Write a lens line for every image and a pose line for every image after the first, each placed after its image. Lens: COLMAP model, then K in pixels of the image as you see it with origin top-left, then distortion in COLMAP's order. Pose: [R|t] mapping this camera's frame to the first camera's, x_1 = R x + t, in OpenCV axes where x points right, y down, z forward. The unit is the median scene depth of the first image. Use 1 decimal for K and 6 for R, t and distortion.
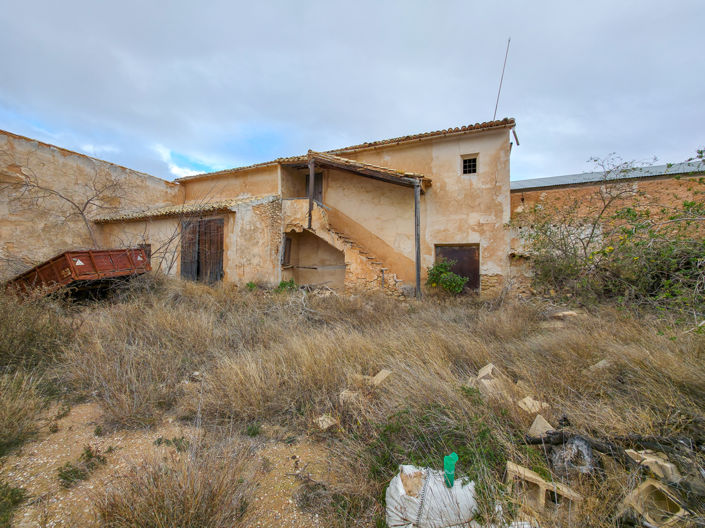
lens RADIAL K [[281.7, 0, 351.9], [0, 281.7, 262.5], [0, 0, 1]] dist [0.003668, 0.000323]
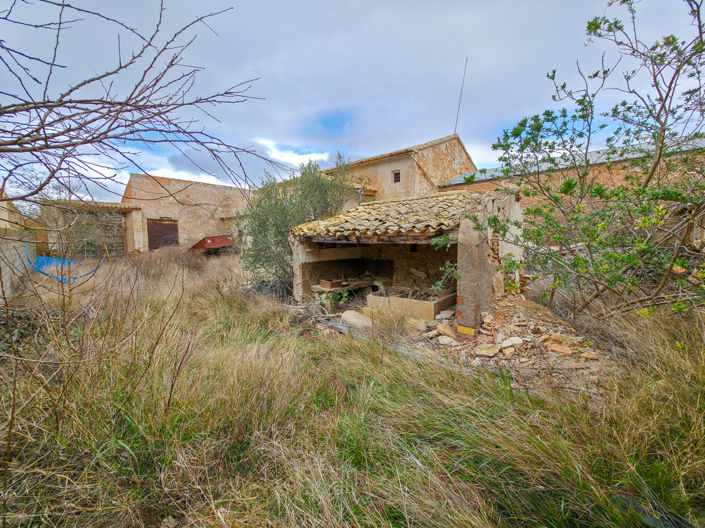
lens RADIAL K [[281.7, 0, 353.5], [0, 281.7, 265.8], [0, 0, 1]] dist [0.003668, 0.000323]
pose [[0.936474, 0.025141, -0.349836, 0.756023], [0.014407, 0.993829, 0.109986, -0.026215], [0.350442, -0.108039, 0.930332, -0.613399]]
